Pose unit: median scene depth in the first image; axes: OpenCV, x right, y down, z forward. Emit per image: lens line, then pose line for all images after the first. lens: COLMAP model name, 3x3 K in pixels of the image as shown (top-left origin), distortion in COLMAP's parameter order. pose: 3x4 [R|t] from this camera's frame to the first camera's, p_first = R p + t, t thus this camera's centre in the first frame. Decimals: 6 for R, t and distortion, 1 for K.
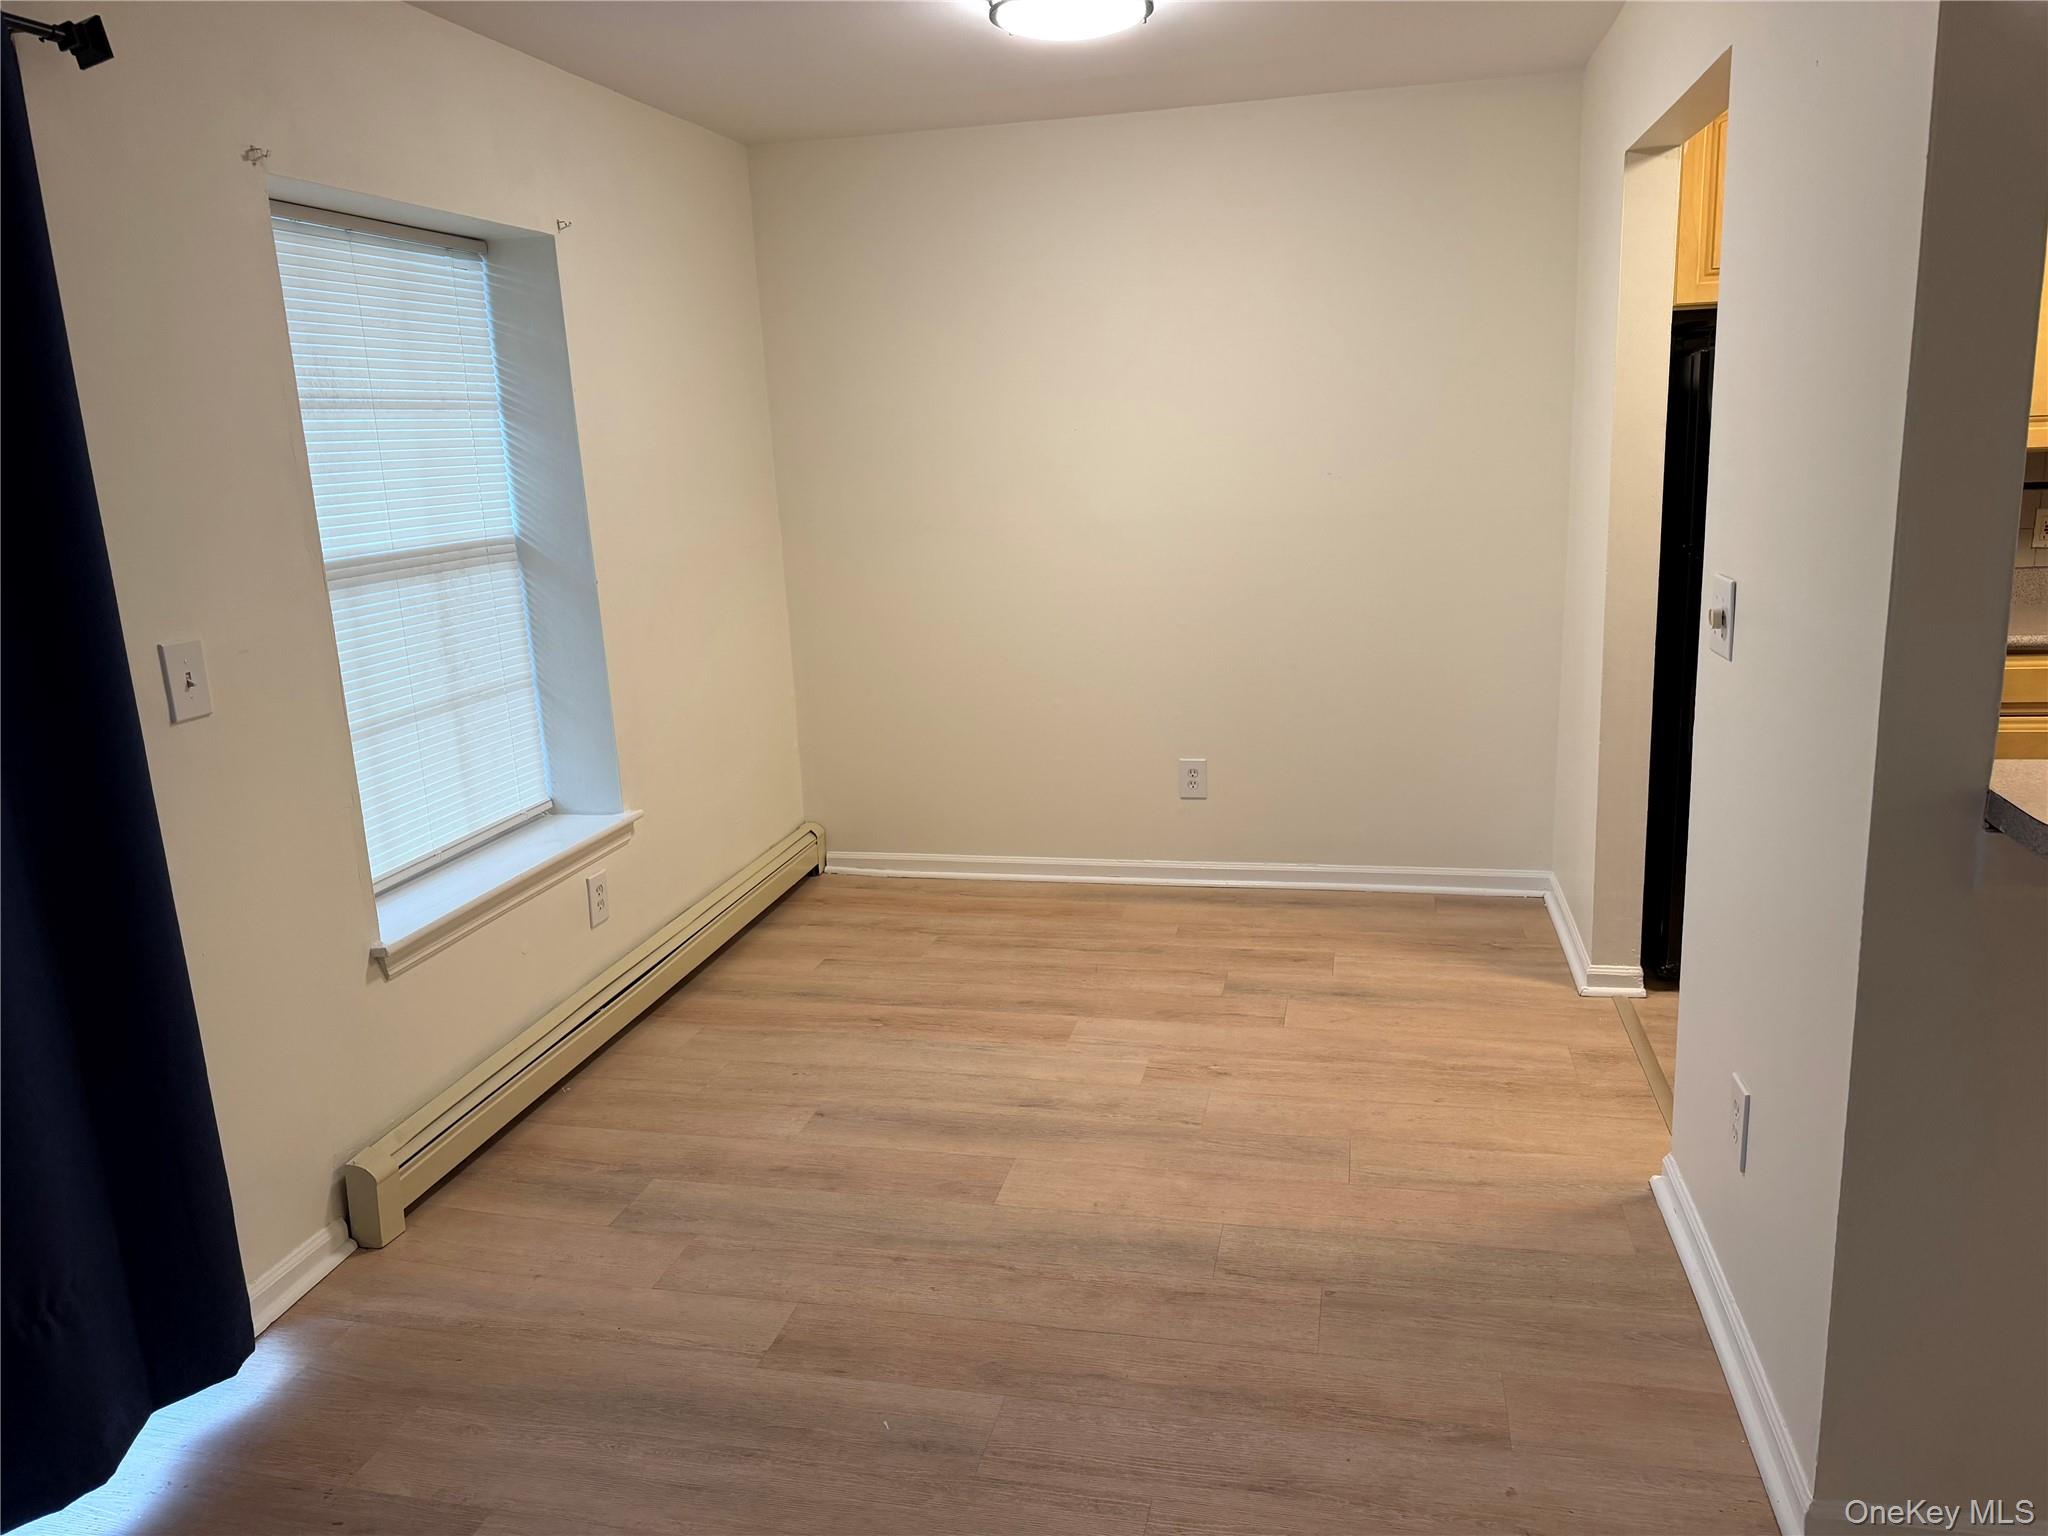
lens RADIAL K [[1478.3, 0, 1027.4], [0, 1478.3, 784.6], [0, 0, 1]] dist [0.119224, -0.169372]
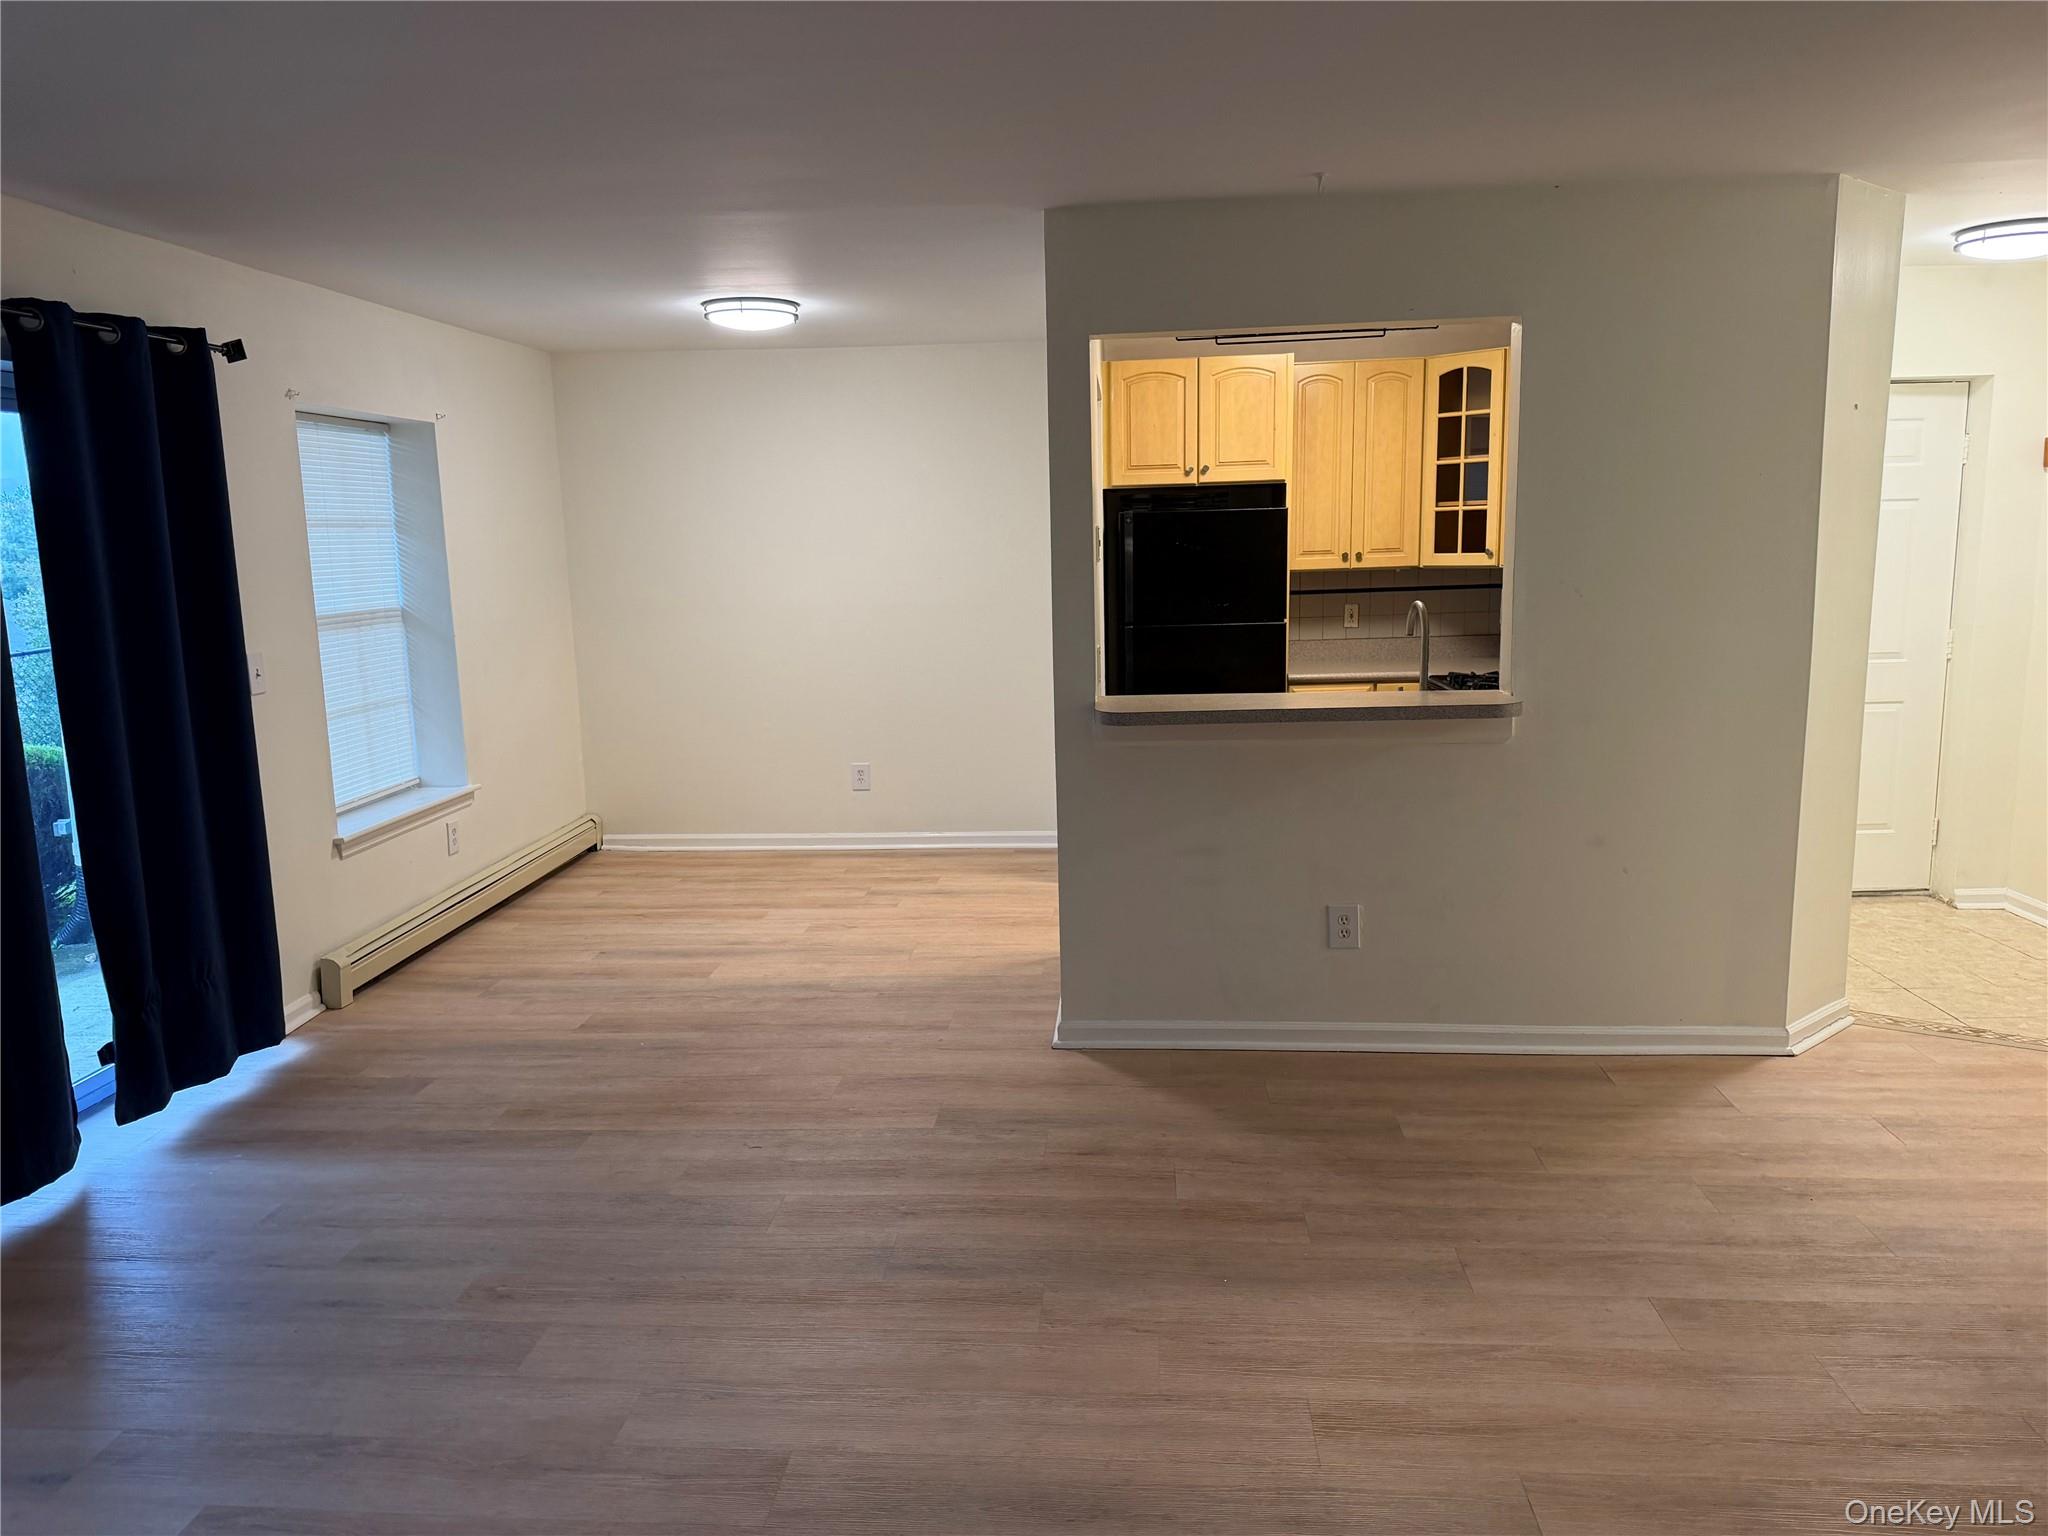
lens RADIAL K [[1461.4, 0, 1030.0], [0, 1461.4, 763.6], [0, 0, 1]] dist [0.113916, -0.204904]
pose [[0.987803, -0.004345, 0.155650, 0.073284], [0.016840, 0.996729, -0.079045, 0.147187], [-0.154797, 0.080702, 0.984645, -0.686127]]
